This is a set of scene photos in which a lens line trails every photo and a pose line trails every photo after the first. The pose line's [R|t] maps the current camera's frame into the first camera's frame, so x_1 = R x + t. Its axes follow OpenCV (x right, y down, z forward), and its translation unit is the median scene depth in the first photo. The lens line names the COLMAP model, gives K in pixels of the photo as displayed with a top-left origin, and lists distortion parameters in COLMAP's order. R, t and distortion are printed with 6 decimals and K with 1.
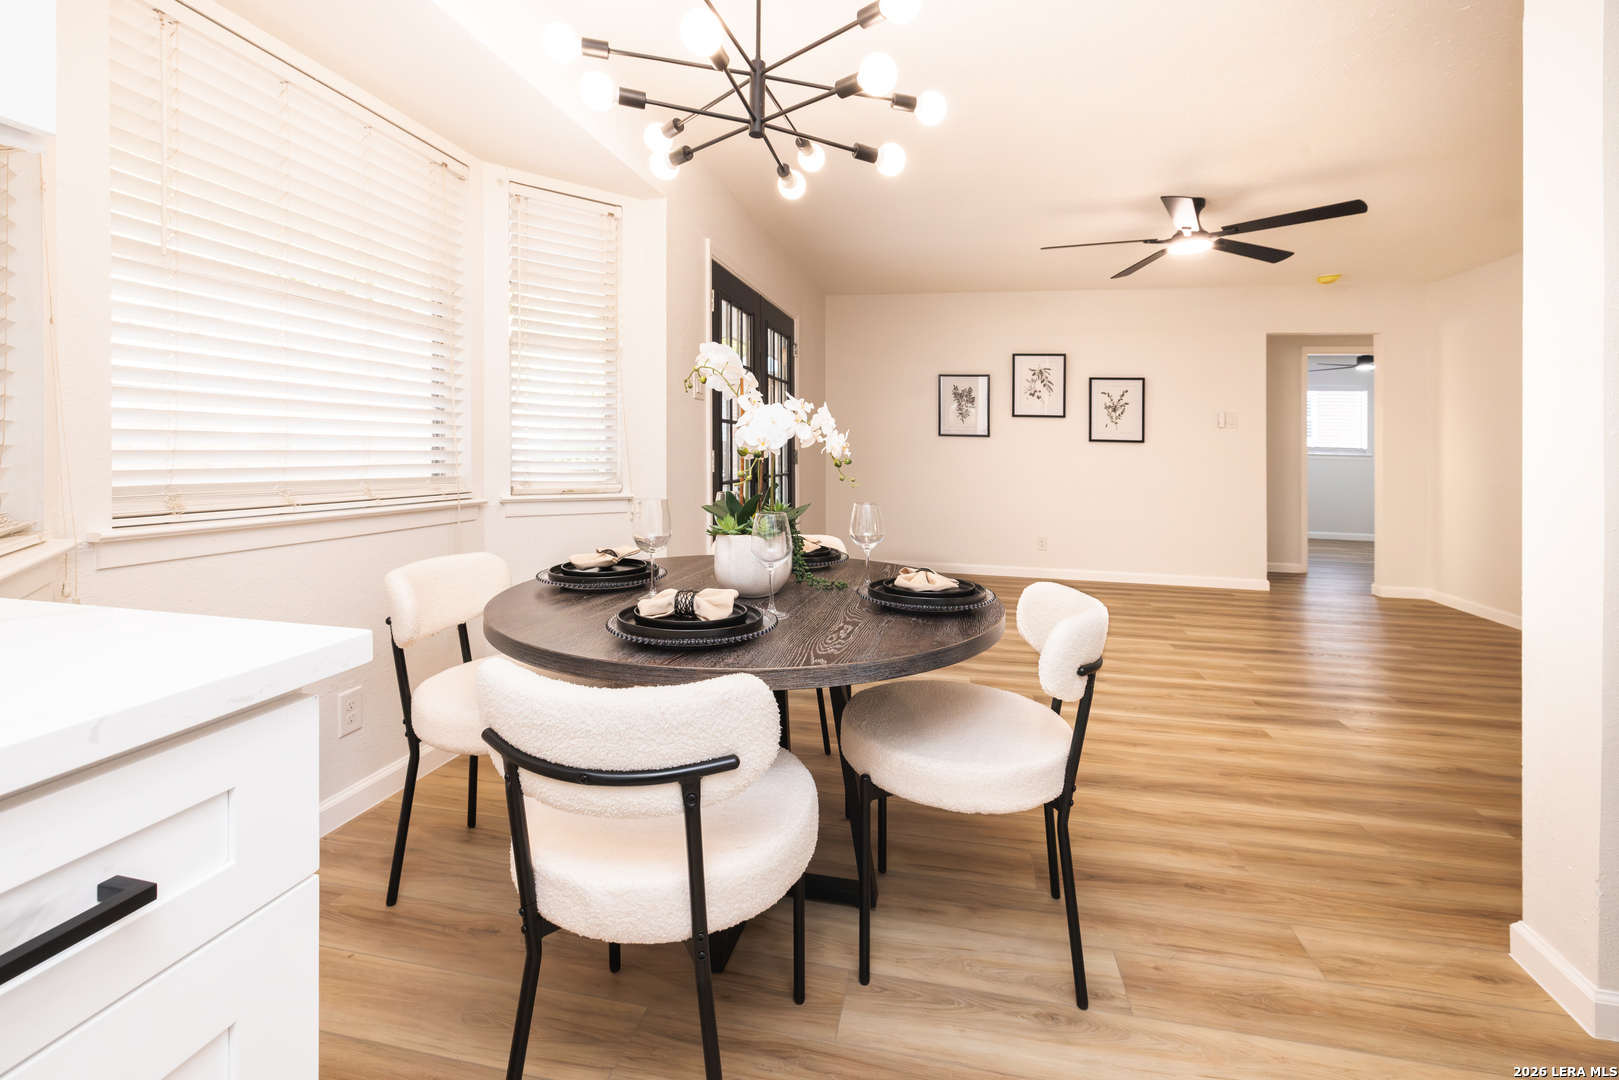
lens RADIAL K [[709.7, 0, 859.7], [0, 709.7, 407.2], [0, 0, 1]] dist [-0.000510, -0.000040]
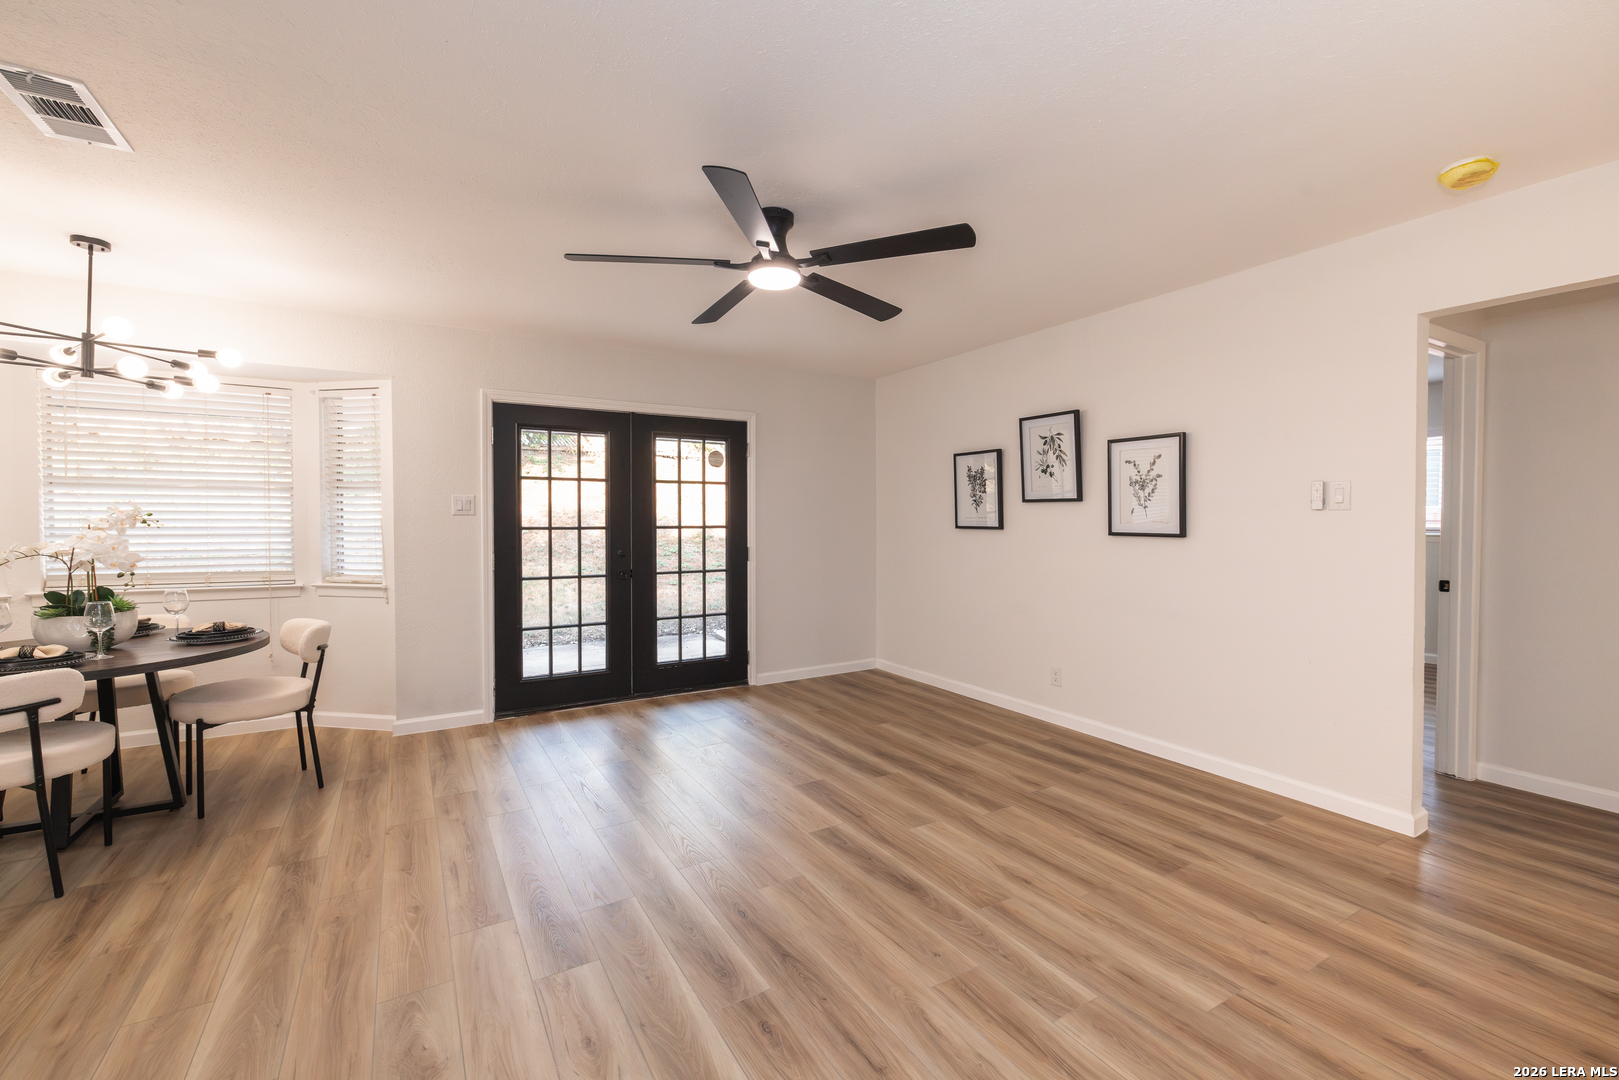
lens RADIAL K [[697.2, 0, 810.1], [0, 697.2, 515.0], [0, 0, 1]] dist [0.000911, 0.000277]
pose [[0.654399, -0.025486, -0.755720, 0.638780], [0.056416, 0.998292, 0.015185, 0.002949], [0.754042, -0.052572, 0.654719, 0.349924]]
